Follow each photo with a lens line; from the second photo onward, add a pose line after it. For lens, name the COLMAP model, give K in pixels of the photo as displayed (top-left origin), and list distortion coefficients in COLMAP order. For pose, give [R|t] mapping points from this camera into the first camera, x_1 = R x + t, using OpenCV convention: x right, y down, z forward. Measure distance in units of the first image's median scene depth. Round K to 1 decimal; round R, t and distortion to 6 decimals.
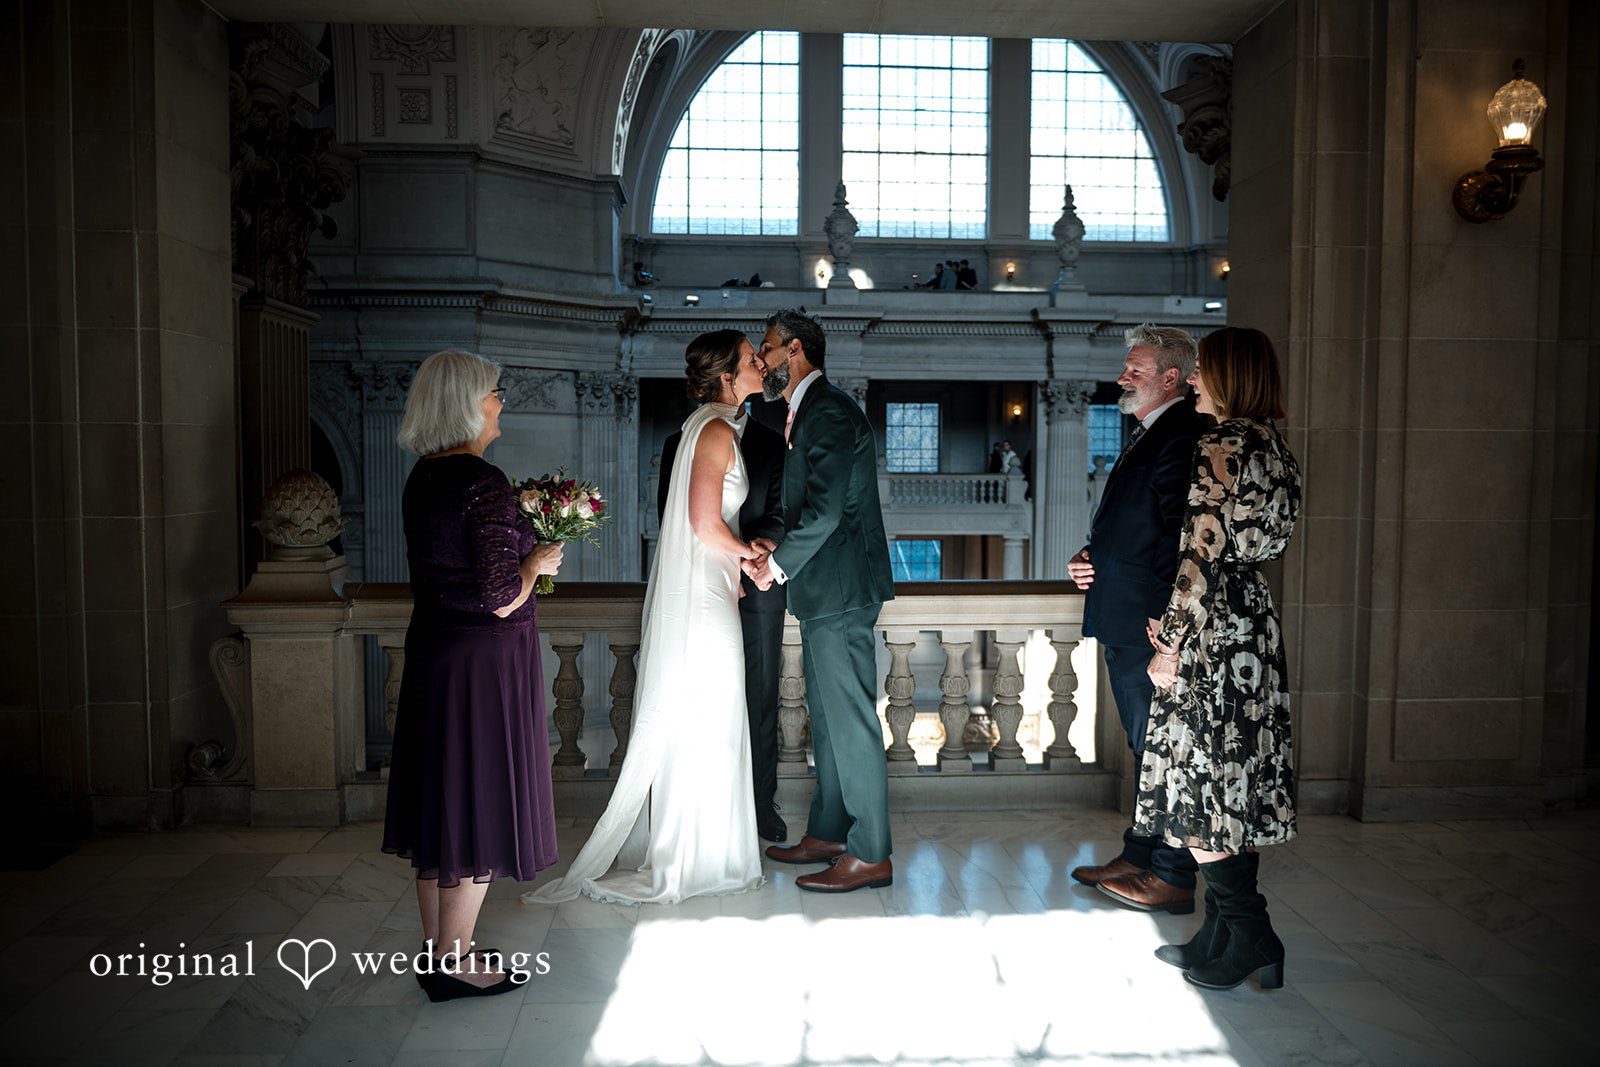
lens RADIAL K [[1553.7, 0, 800.0], [0, 1553.7, 533.5], [0, 0, 1]] dist [-0.004604, 0.003820]
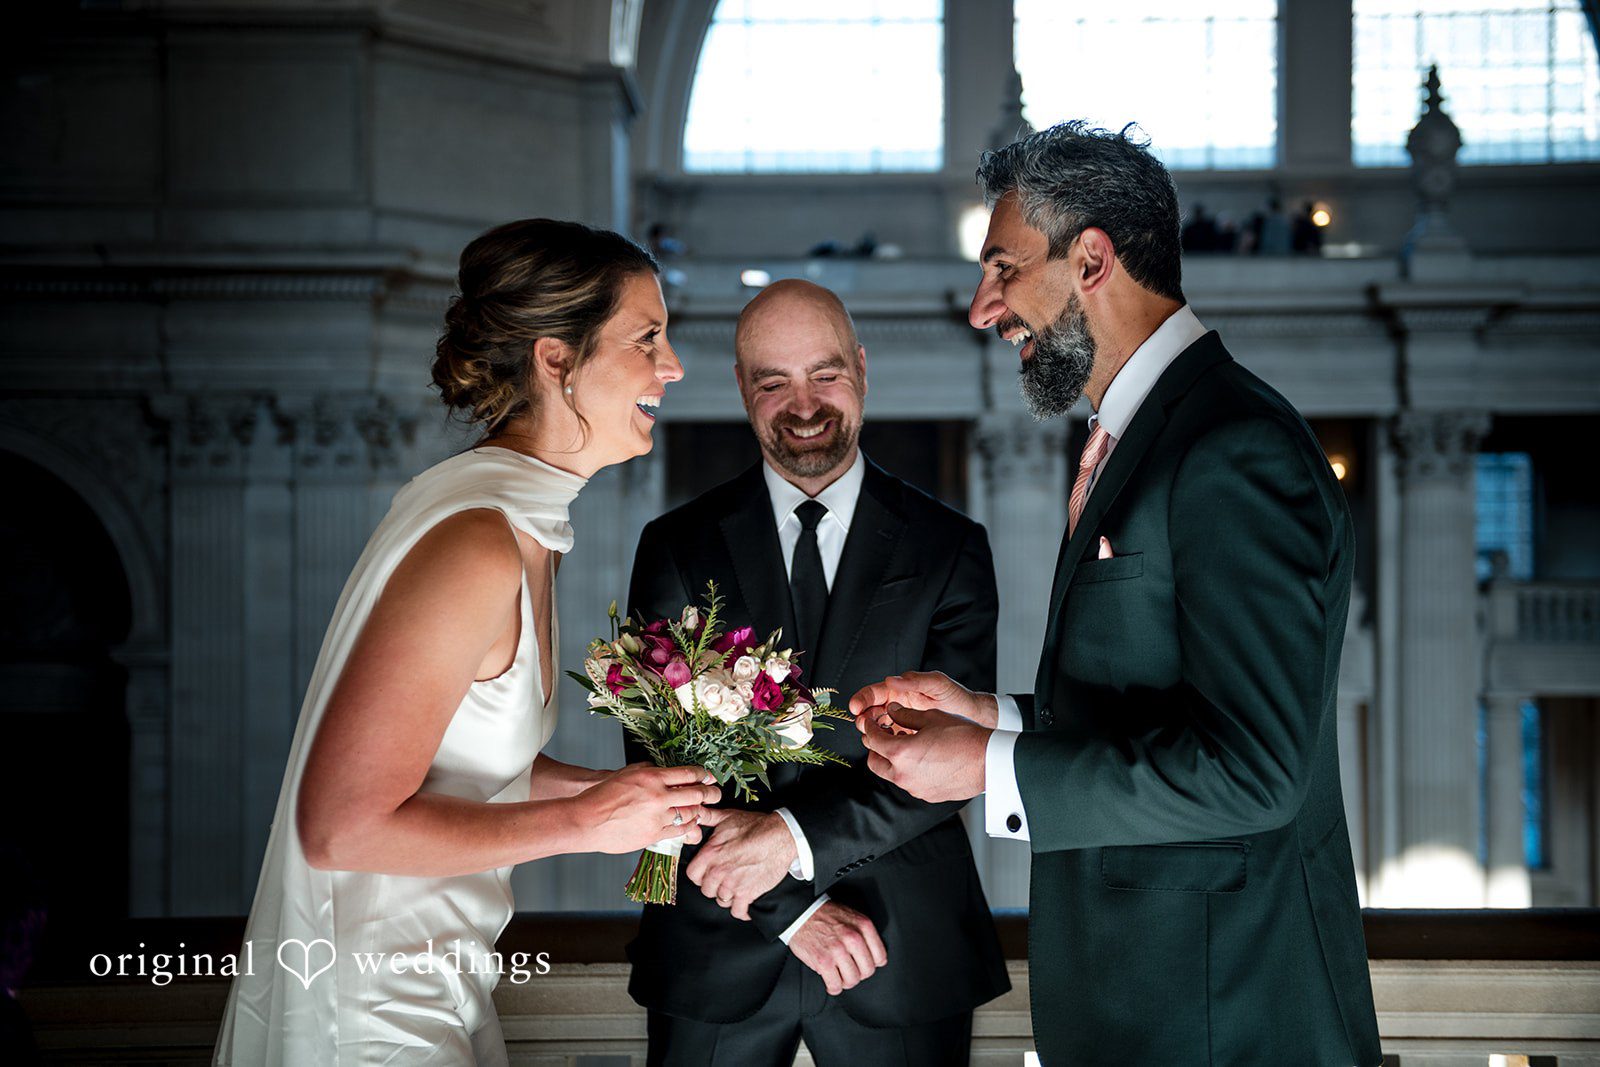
lens RADIAL K [[2201.1, 0, 832.9], [0, 2201.1, 527.5], [0, 0, 1]] dist [0.122295, -0.027909]
pose [[0.999024, -0.009703, -0.043094, -0.007375], [0.007034, 0.998072, -0.061665, -0.010805], [0.043609, 0.061302, 0.997166, 0.208458]]
